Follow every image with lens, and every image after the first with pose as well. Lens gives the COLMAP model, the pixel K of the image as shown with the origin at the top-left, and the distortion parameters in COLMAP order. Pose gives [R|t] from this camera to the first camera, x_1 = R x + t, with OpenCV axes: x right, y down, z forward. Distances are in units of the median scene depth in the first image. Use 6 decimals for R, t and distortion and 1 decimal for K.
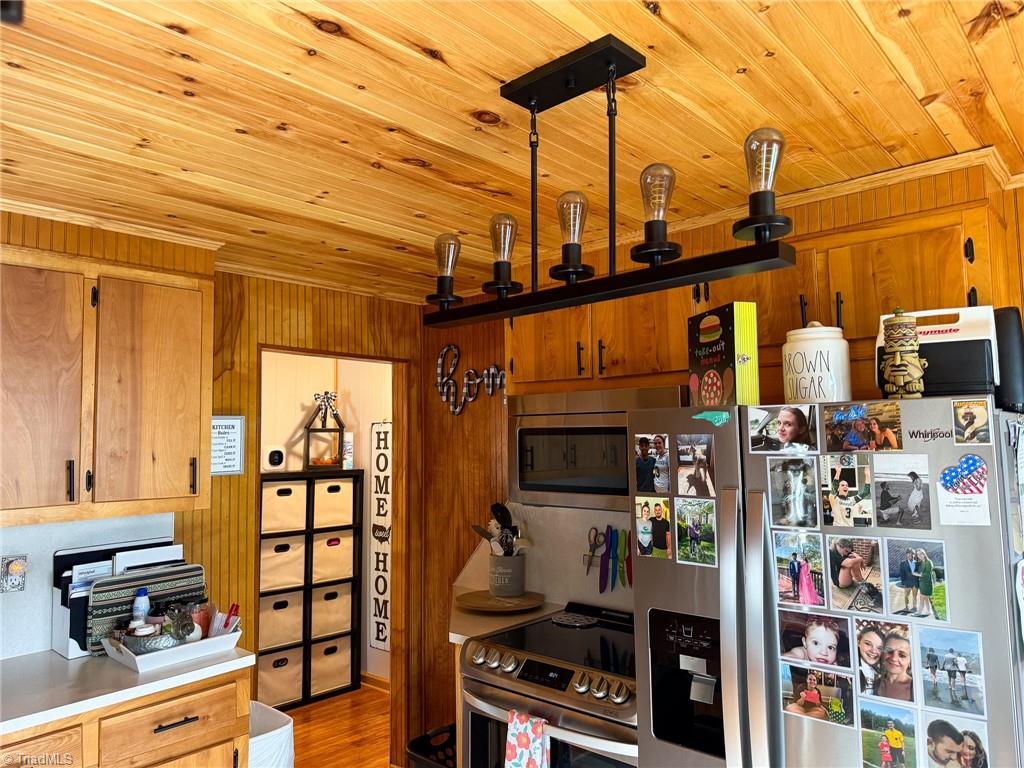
lens RADIAL K [[724.1, 0, 520.5], [0, 724.1, 381.5], [0, 0, 1]] dist [0.040108, -0.052355]
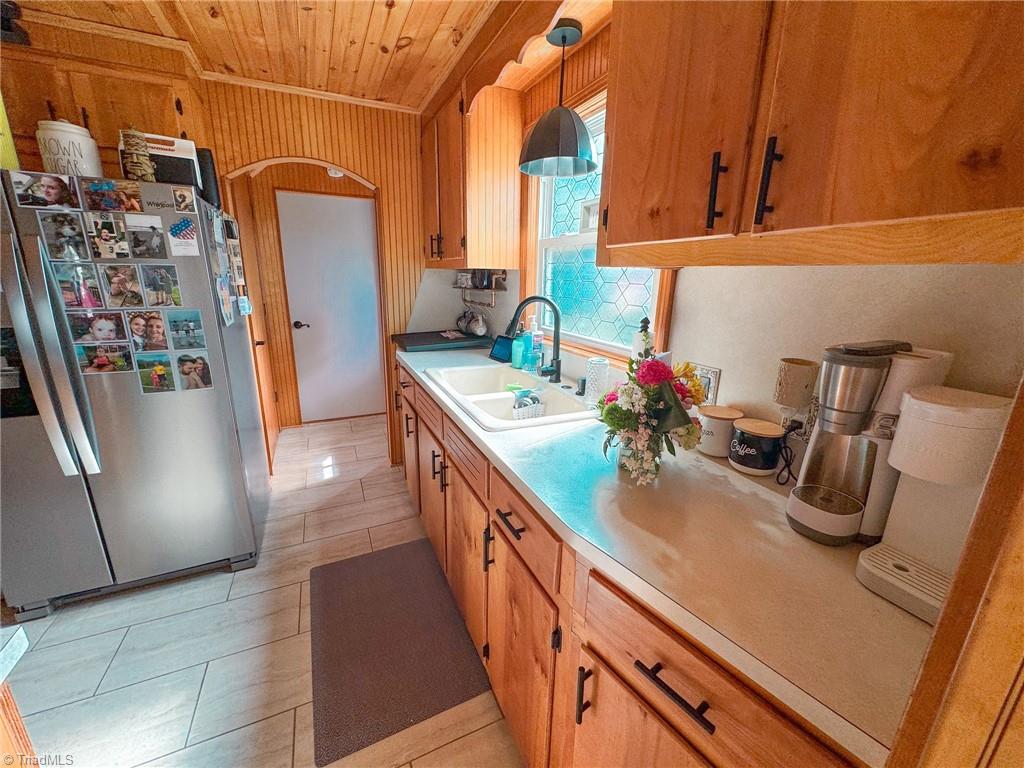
lens RADIAL K [[408.1, 0, 509.9], [0, 408.1, 382.8], [0, 0, 1]] dist [-0.002259, 0.000248]
pose [[0.399412, -0.214132, 0.891413, -0.063545], [-0.105759, 0.955086, 0.276814, 0.086850], [-0.910651, -0.204838, 0.358826, -0.174679]]
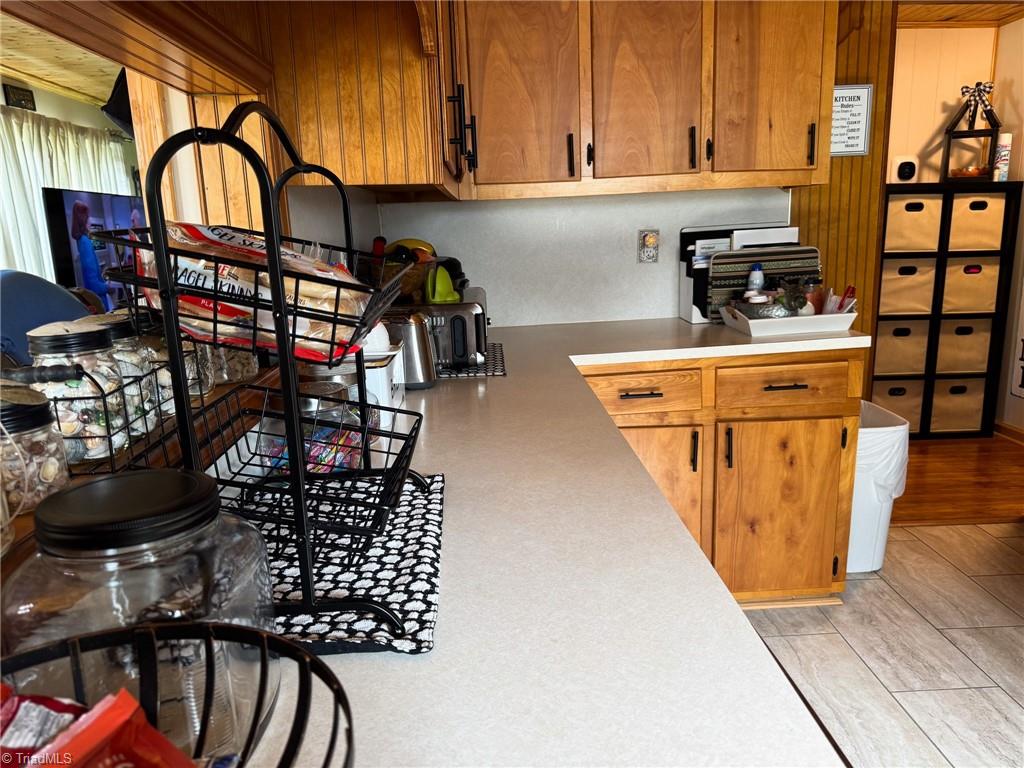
lens RADIAL K [[724.1, 0, 504.7], [0, 724.1, 390.1], [0, 0, 1]] dist [0.040108, -0.052355]
pose [[0.688556, 0.151347, -0.709214, -0.023843], [0.086992, 0.953679, 0.287974, 0.153113], [0.719946, -0.259982, 0.643496, 0.069609]]
